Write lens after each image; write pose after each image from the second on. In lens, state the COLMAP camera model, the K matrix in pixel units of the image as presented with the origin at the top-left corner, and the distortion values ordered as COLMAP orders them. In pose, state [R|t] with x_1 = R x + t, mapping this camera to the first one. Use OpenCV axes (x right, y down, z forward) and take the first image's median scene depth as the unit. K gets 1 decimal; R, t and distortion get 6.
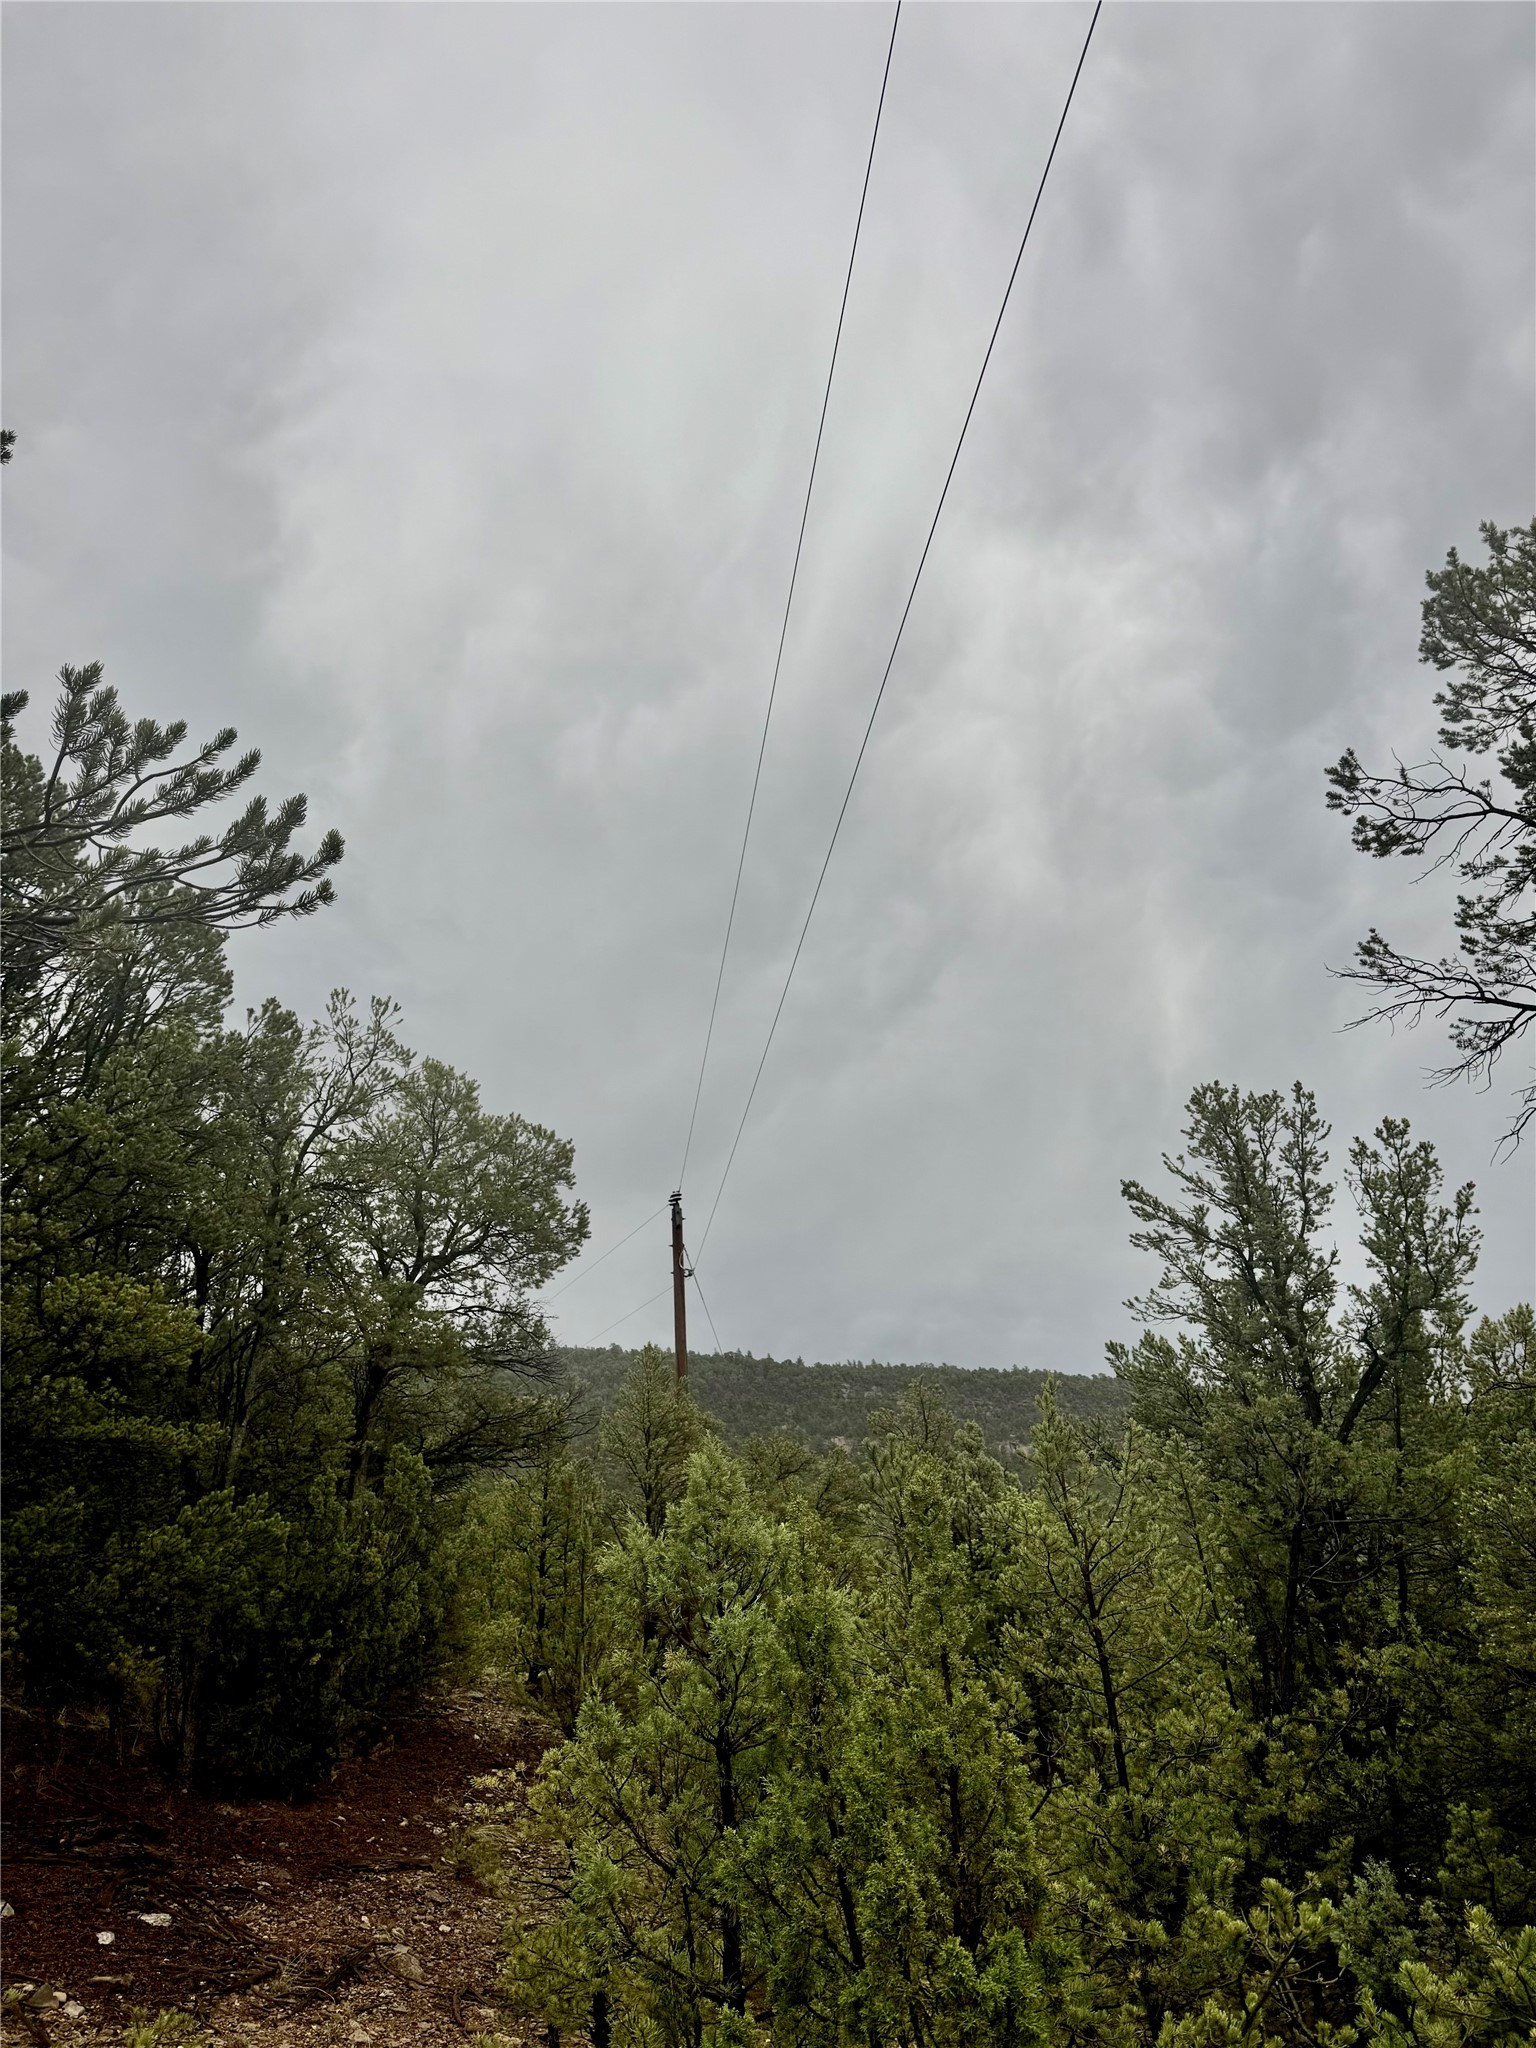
lens RADIAL K [[1406.2, 0, 759.4], [0, 1406.2, 1036.0], [0, 0, 1]] dist [0.009052, 0.000523]
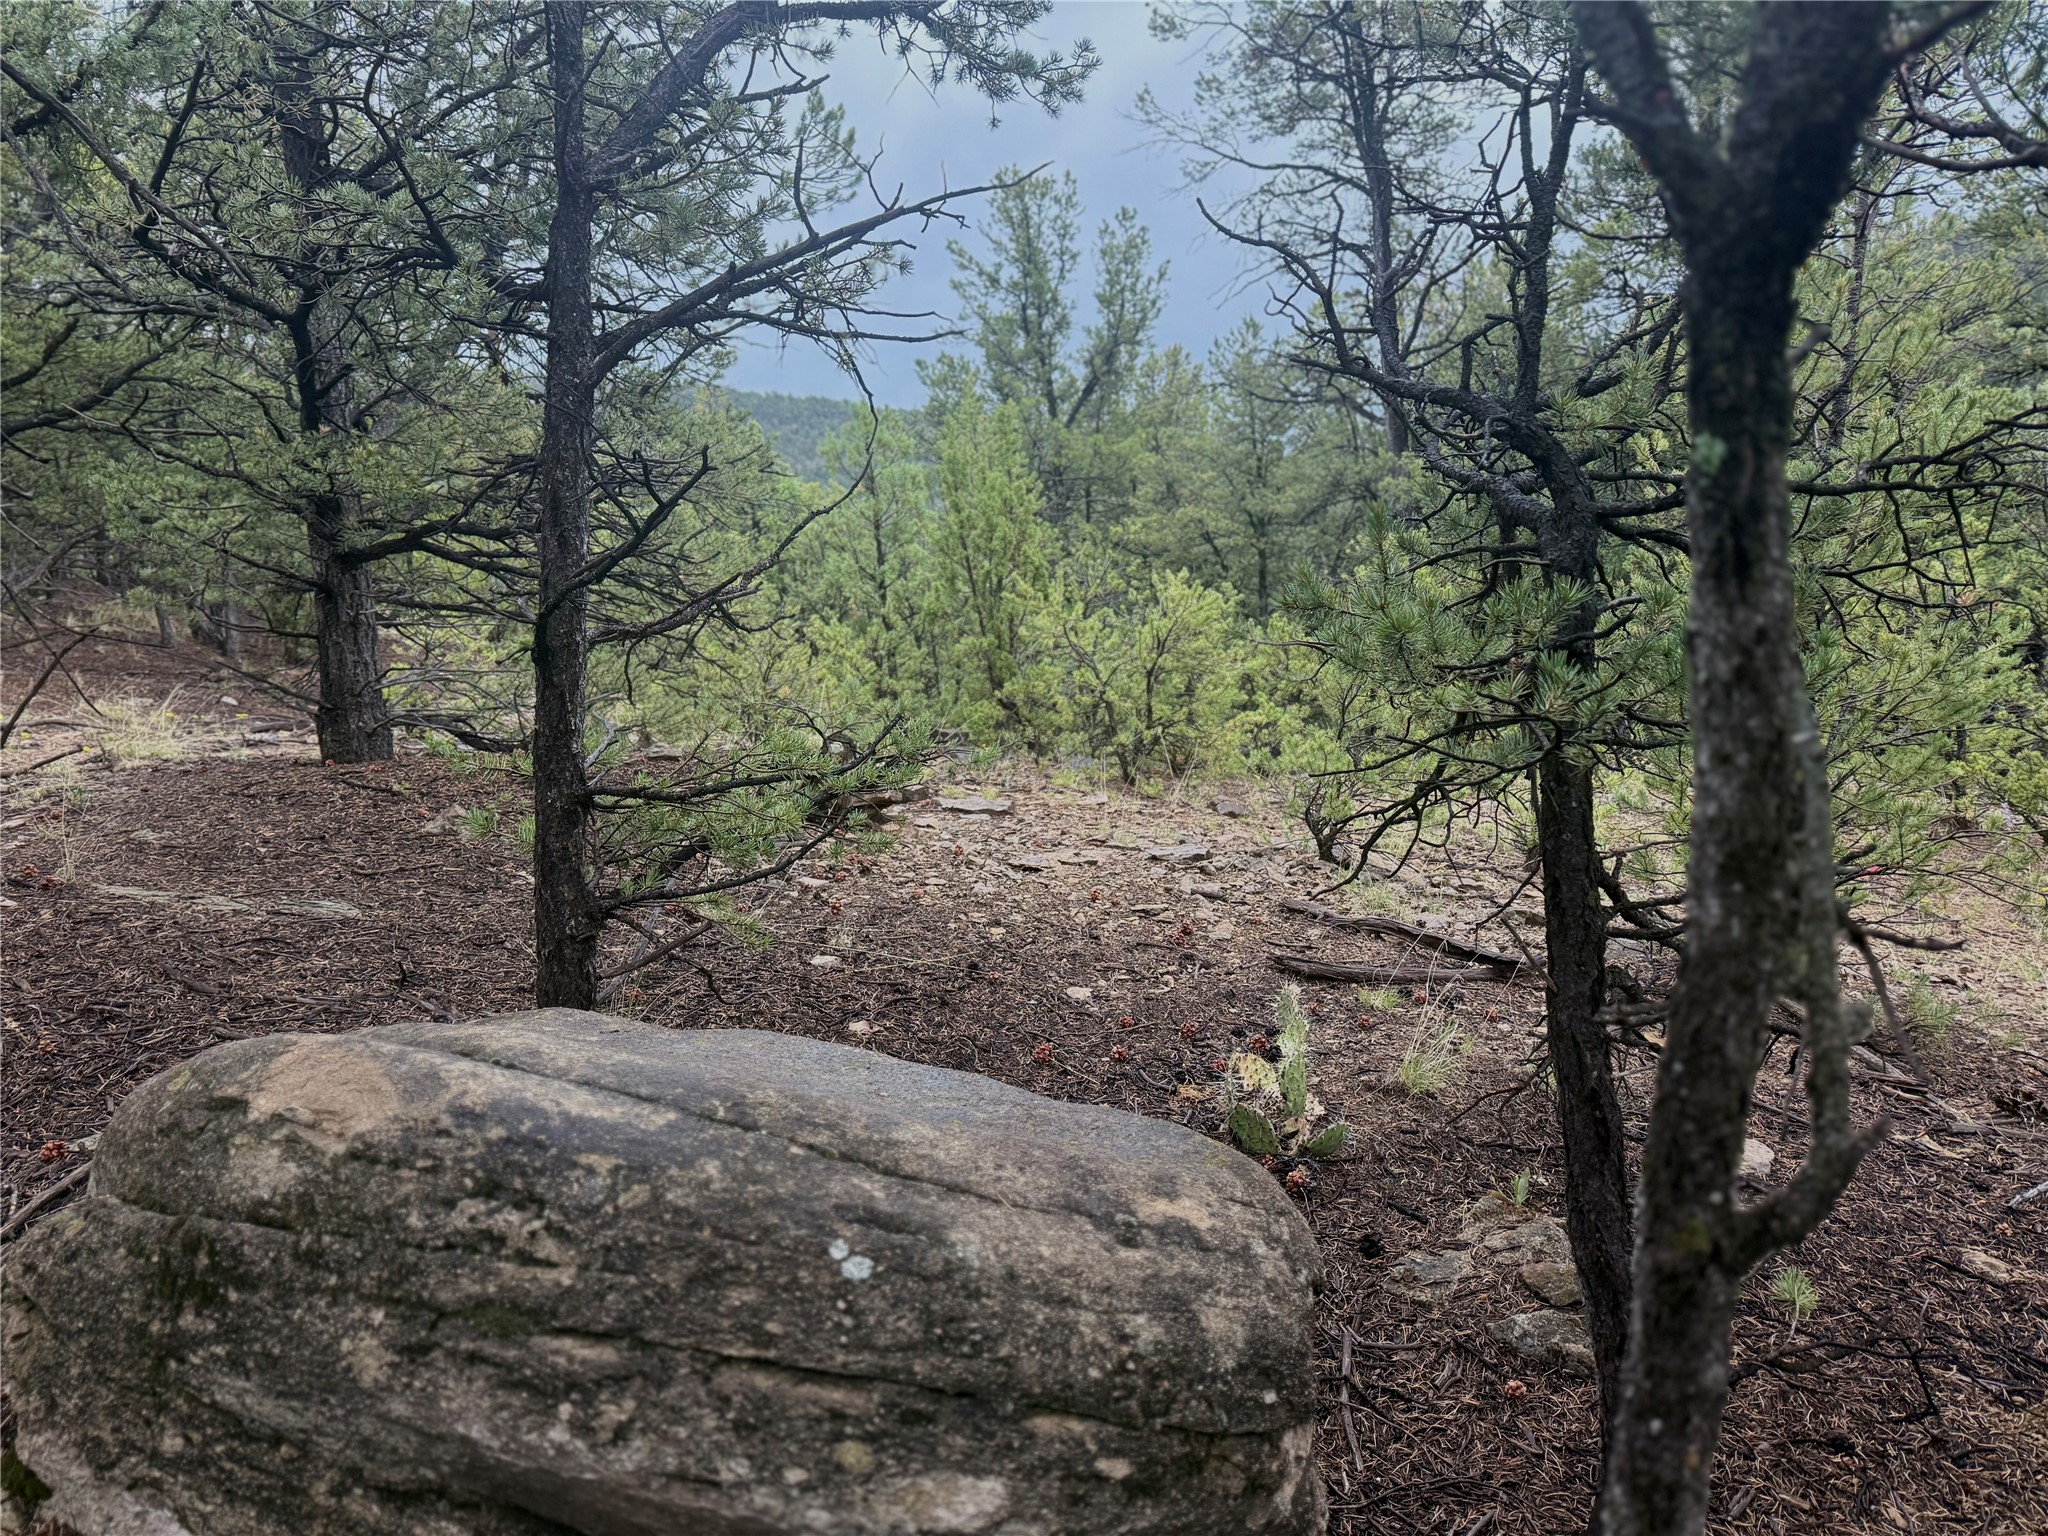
lens RADIAL K [[1406.2, 0, 1030.5], [0, 1406.2, 774.1], [0, 0, 1]] dist [0.009052, 0.000523]
pose [[0.920024, -0.067634, 0.385981, -0.234004], [-0.125730, 0.881967, 0.454232, -0.071303], [-0.371144, -0.466434, 0.802927, -0.382052]]
